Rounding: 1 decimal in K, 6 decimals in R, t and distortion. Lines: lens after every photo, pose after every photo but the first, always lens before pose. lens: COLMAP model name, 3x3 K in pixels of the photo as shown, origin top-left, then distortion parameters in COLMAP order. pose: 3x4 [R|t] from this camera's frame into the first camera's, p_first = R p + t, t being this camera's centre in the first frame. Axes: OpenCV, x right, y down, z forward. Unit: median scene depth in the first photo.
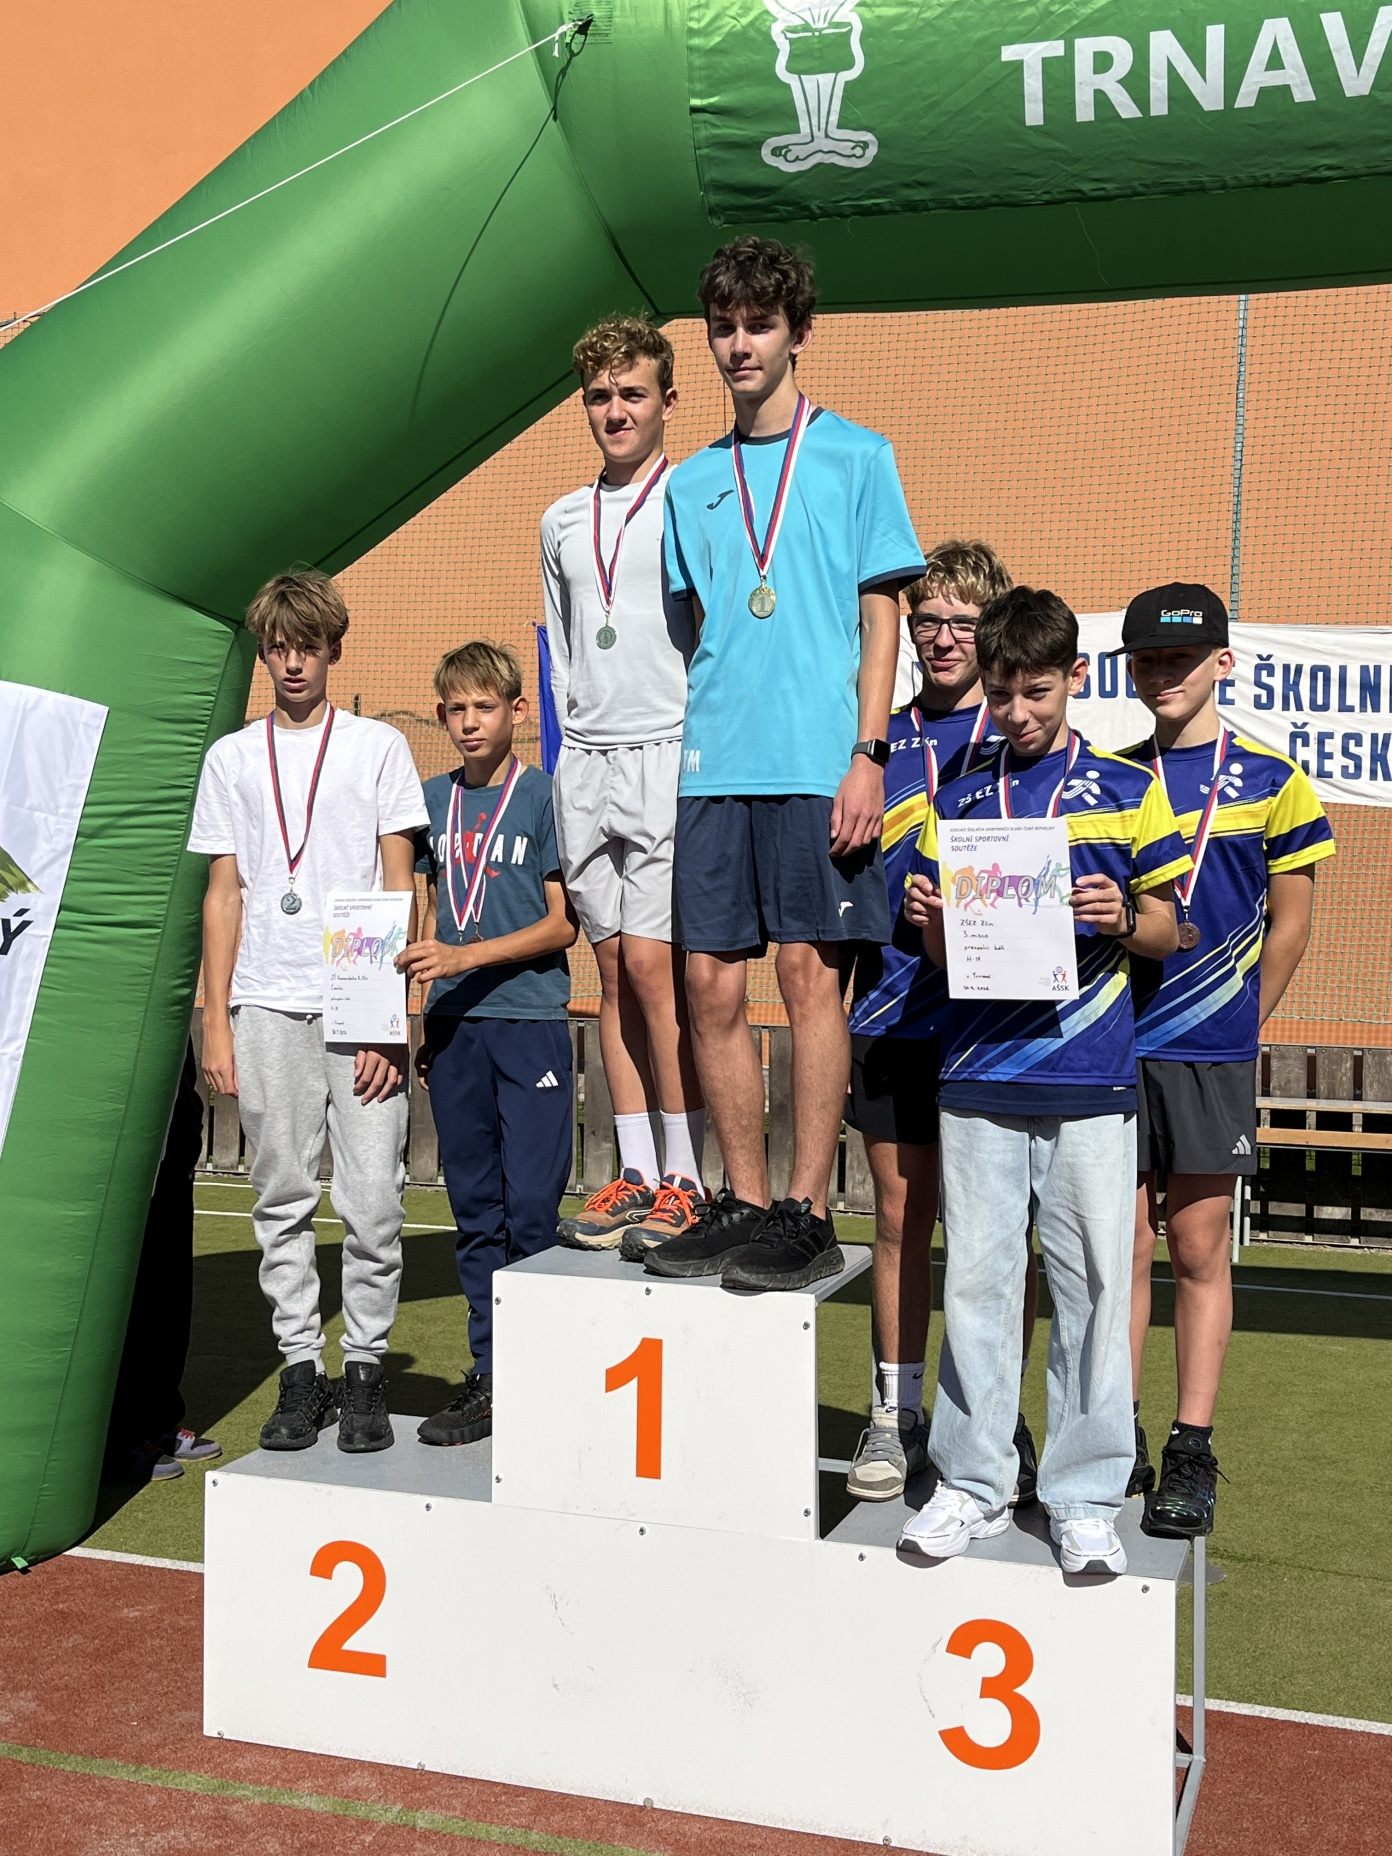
lens RADIAL K [[2364.8, 0, 649.3], [0, 2364.8, 901.0], [0, 0, 1]] dist [0.069821, 0.000000]
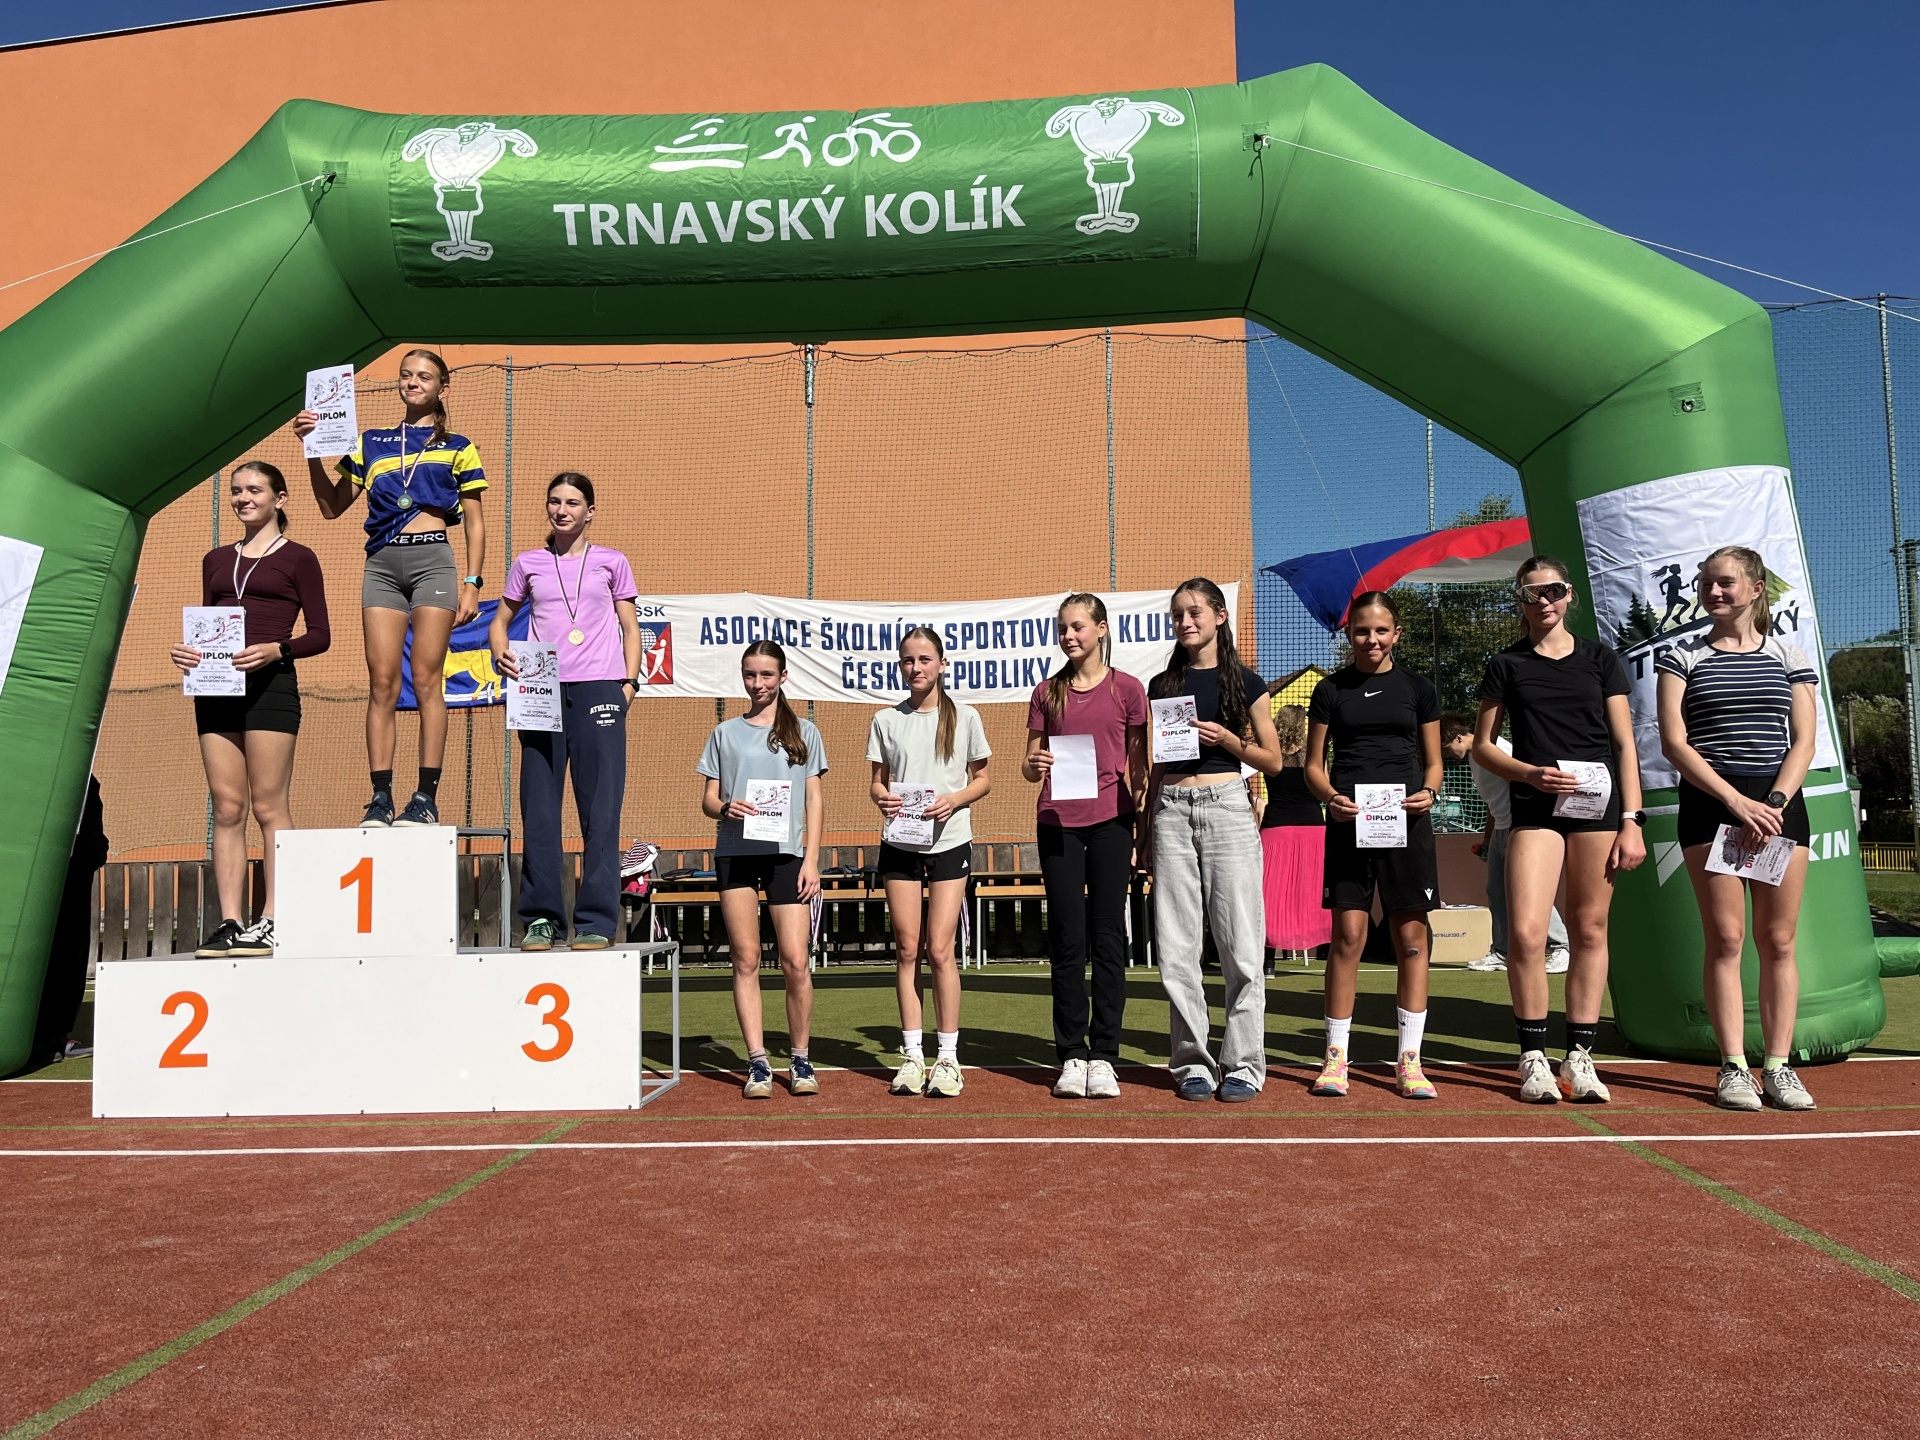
lens RADIAL K [[1595.1, 0, 985.3], [0, 1595.1, 720.1], [0, 0, 1]] dist [0.060573, -0.089712]
pose [[0.954821, -0.009762, 0.297023, 0.089092], [0.032710, 0.996840, -0.072390, 0.176017], [-0.295377, 0.078835, 0.952122, -0.339373]]
